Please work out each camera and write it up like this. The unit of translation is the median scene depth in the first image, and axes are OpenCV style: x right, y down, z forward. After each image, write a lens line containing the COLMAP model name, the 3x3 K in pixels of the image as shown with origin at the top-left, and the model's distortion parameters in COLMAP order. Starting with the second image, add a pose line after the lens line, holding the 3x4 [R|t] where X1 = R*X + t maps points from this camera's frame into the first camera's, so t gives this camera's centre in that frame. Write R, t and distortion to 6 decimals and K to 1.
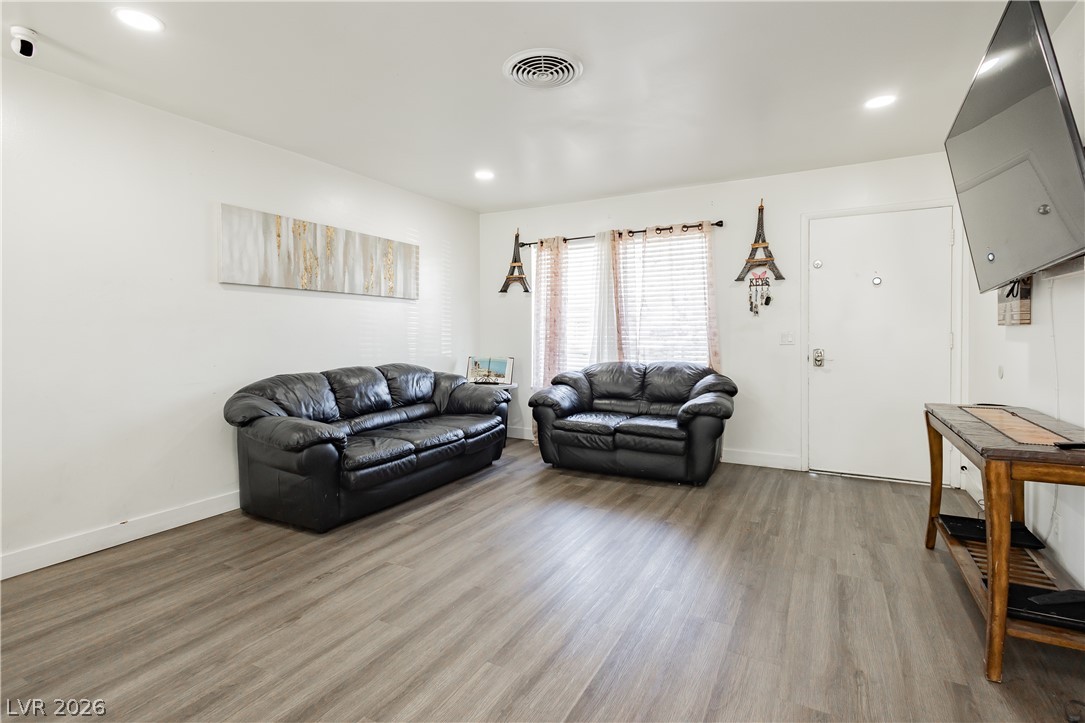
lens RADIAL K [[507.9, 0, 526.7], [0, 507.9, 344.4], [0, 0, 1]] dist [0.008044, -0.000670]
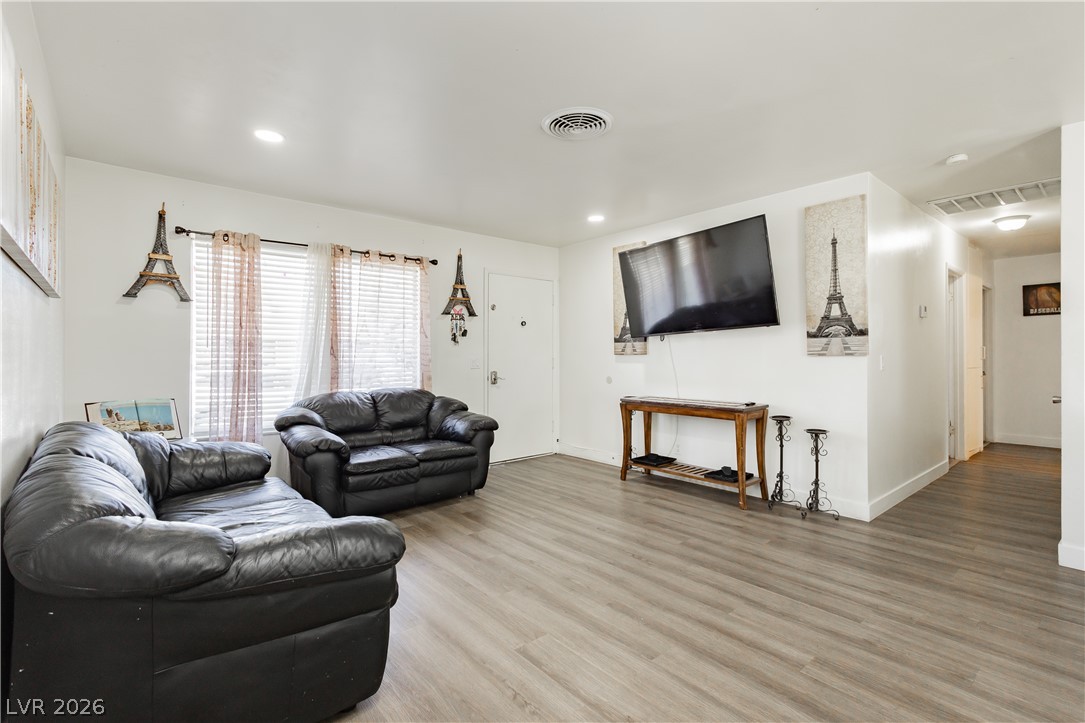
lens RADIAL K [[507.9, 0, 539.0], [0, 507.9, 356.3], [0, 0, 1]] dist [0.008044, -0.000670]
pose [[0.349986, -0.001130, 0.936754, -0.608006], [0.023965, 0.999683, -0.007748, -0.015489], [-0.936448, 0.025161, 0.349902, 0.406176]]
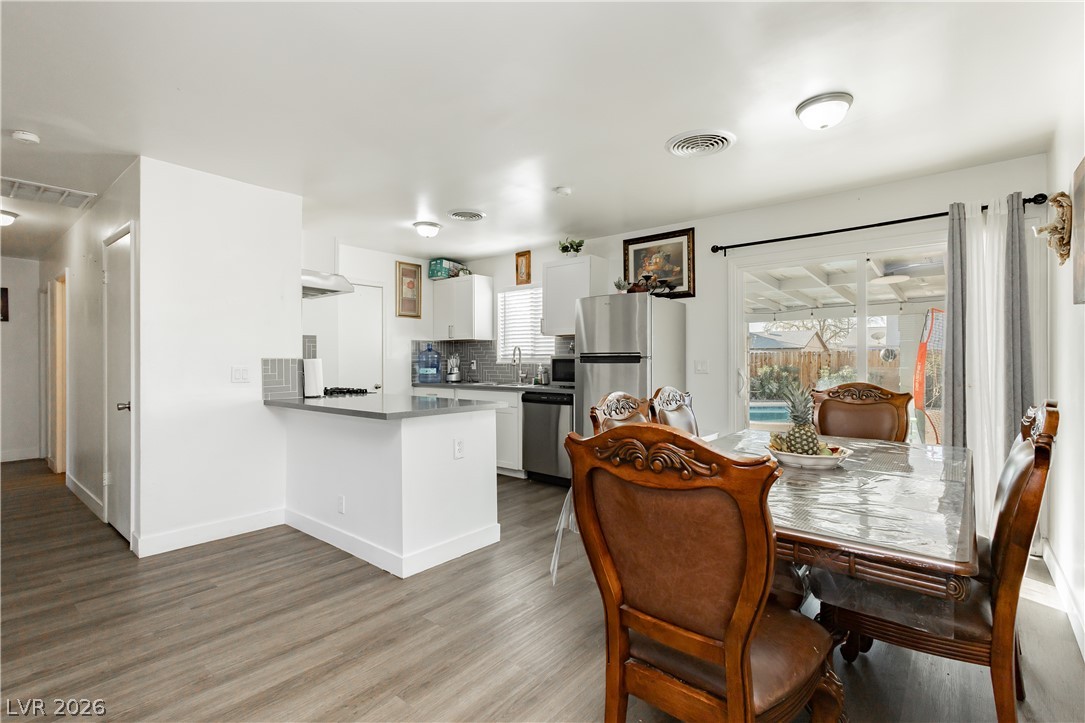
lens RADIAL K [[507.9, 0, 548.1], [0, 507.9, 361.9], [0, 0, 1]] dist [0.008044, -0.000670]
pose [[-0.985372, 0.007348, 0.170256, -0.441092], [0.012493, 0.999496, 0.029166, -0.023712], [-0.169956, 0.030867, -0.984968, 0.617771]]
